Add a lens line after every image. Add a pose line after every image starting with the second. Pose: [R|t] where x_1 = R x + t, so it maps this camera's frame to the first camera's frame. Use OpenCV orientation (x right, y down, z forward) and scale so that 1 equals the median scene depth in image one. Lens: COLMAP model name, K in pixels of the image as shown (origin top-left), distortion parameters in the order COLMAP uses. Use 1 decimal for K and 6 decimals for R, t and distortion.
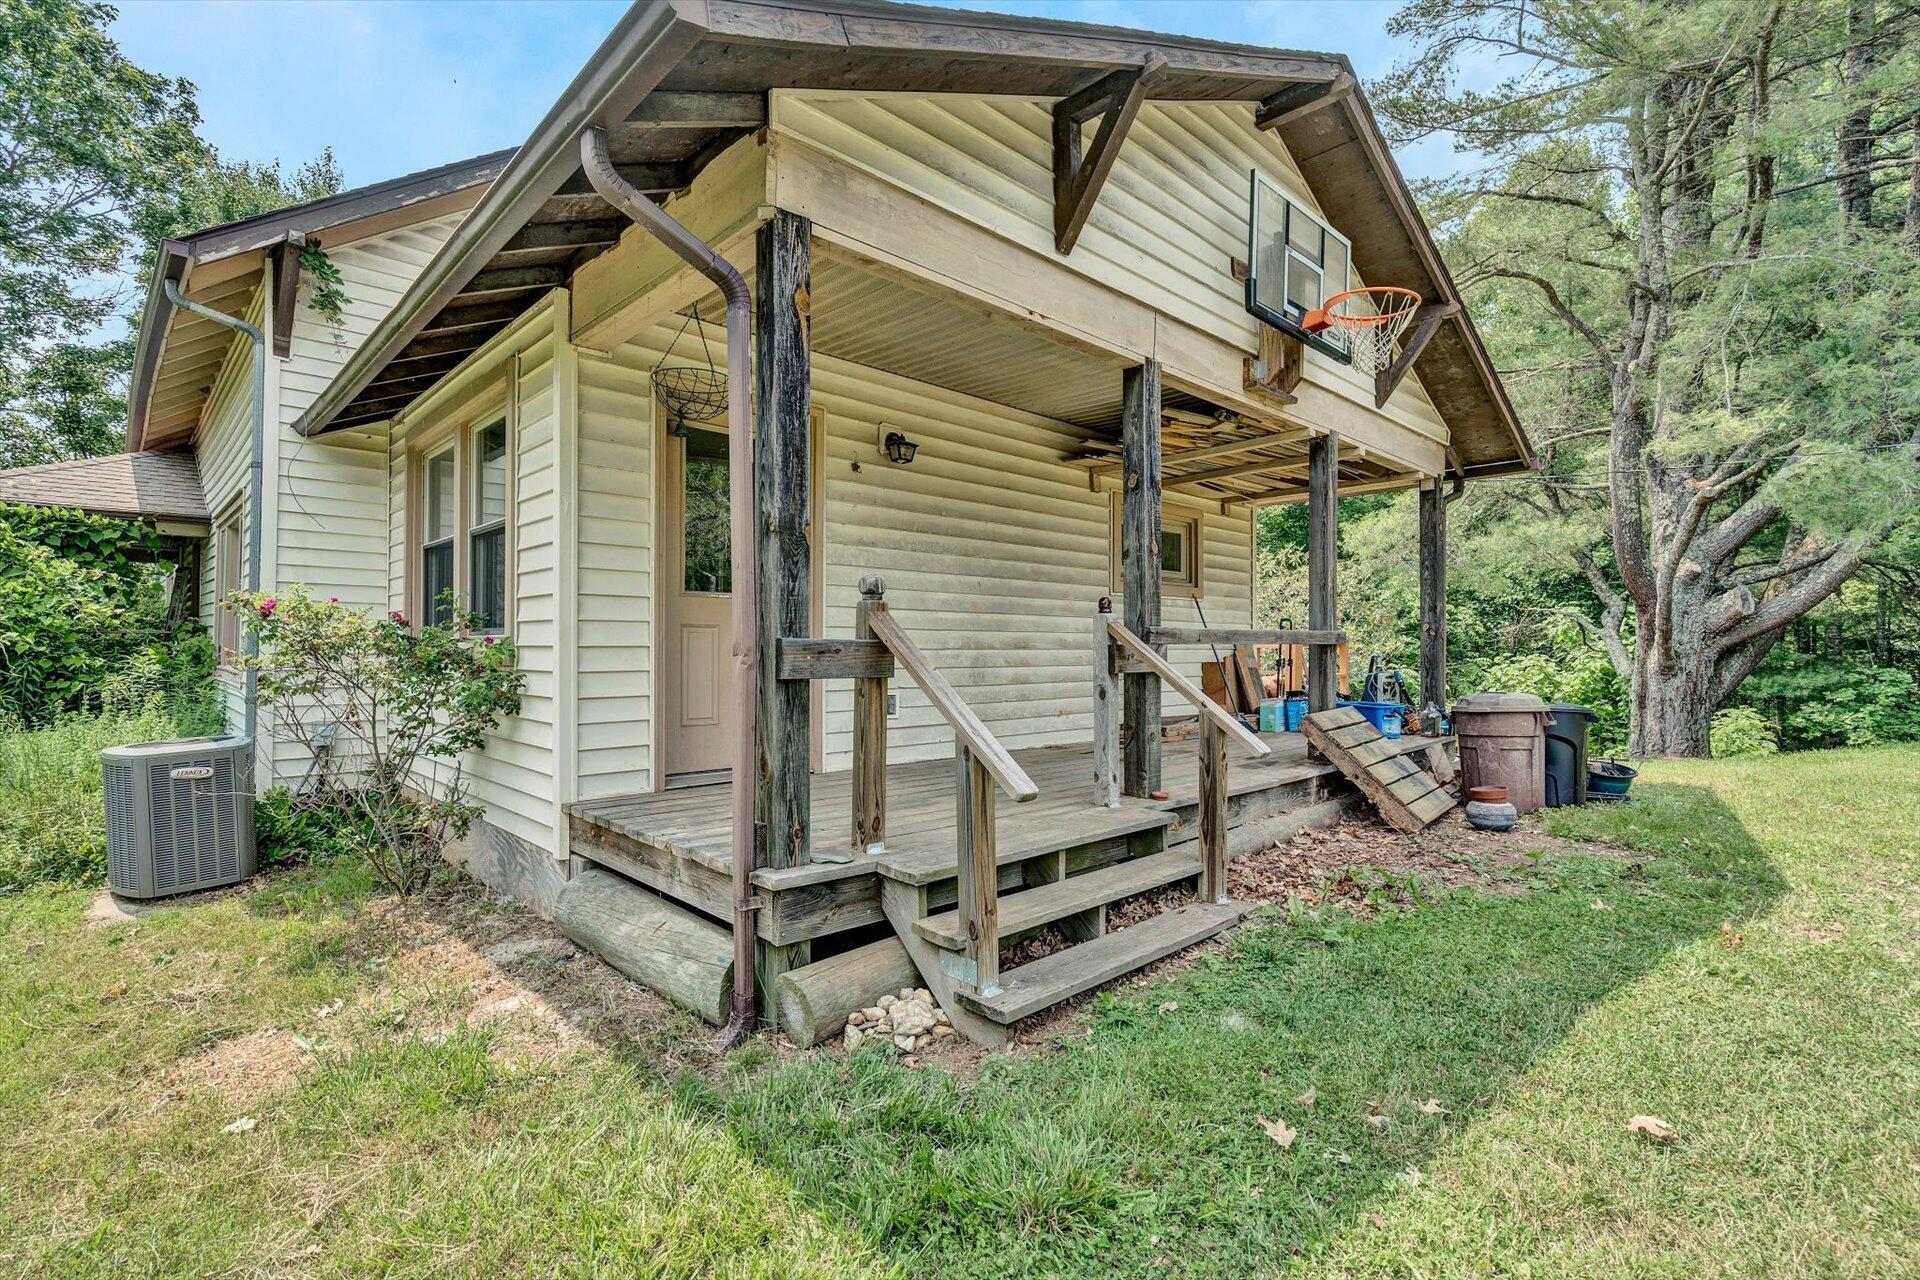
lens RADIAL K [[883.0, 0, 961.2], [0, 883.0, 642.7], [0, 0, 1]] dist [-0.001735, 0.000005]
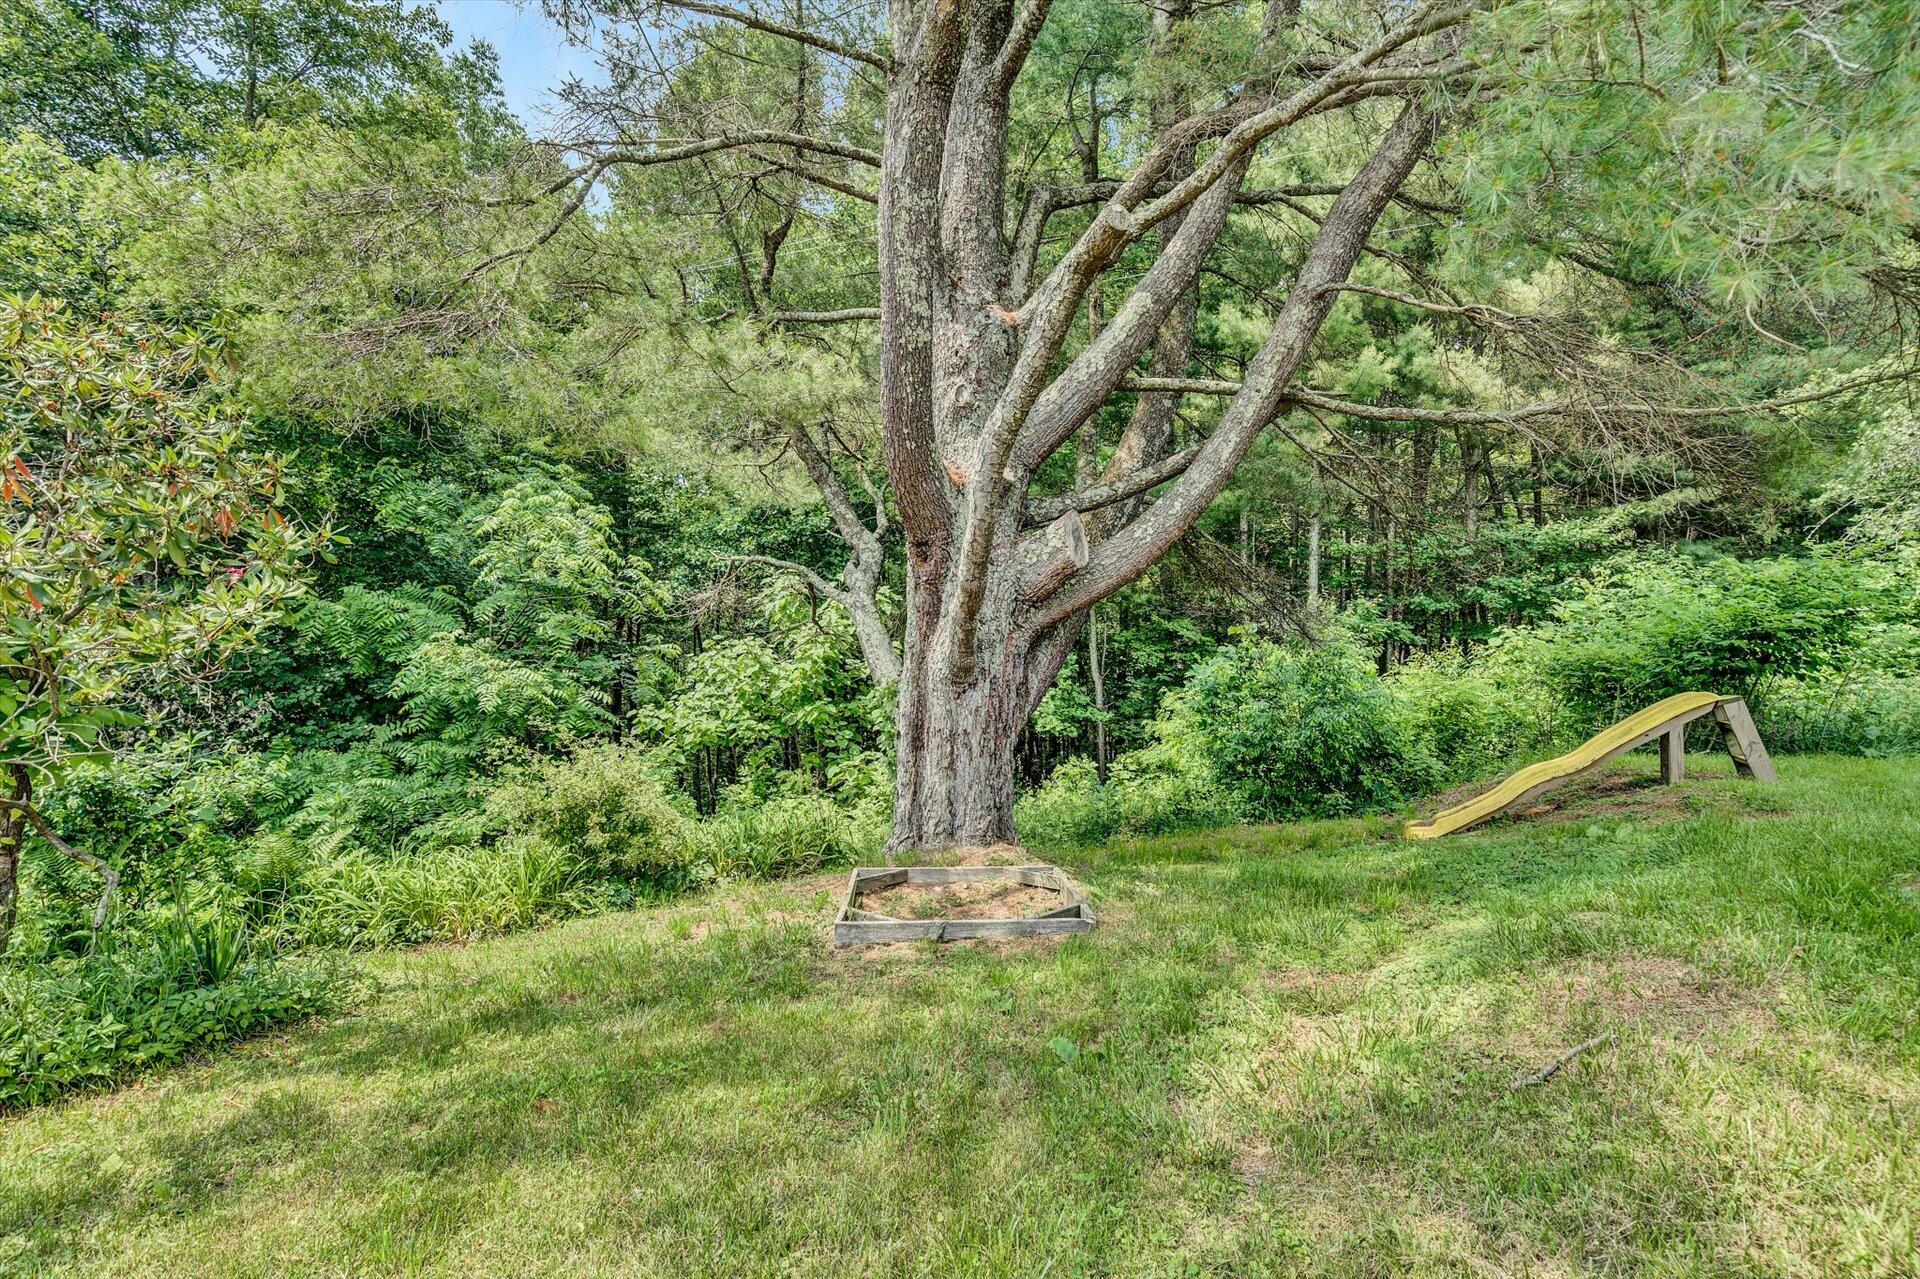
lens RADIAL K [[883.0, 0, 960.5], [0, 883.0, 632.8], [0, 0, 1]] dist [-0.001735, 0.000005]
pose [[0.695068, -0.002050, 0.718941, 0.433576], [-0.006287, 0.999940, 0.008930, 0.003060], [-0.718917, -0.010727, 0.695013, 0.643180]]
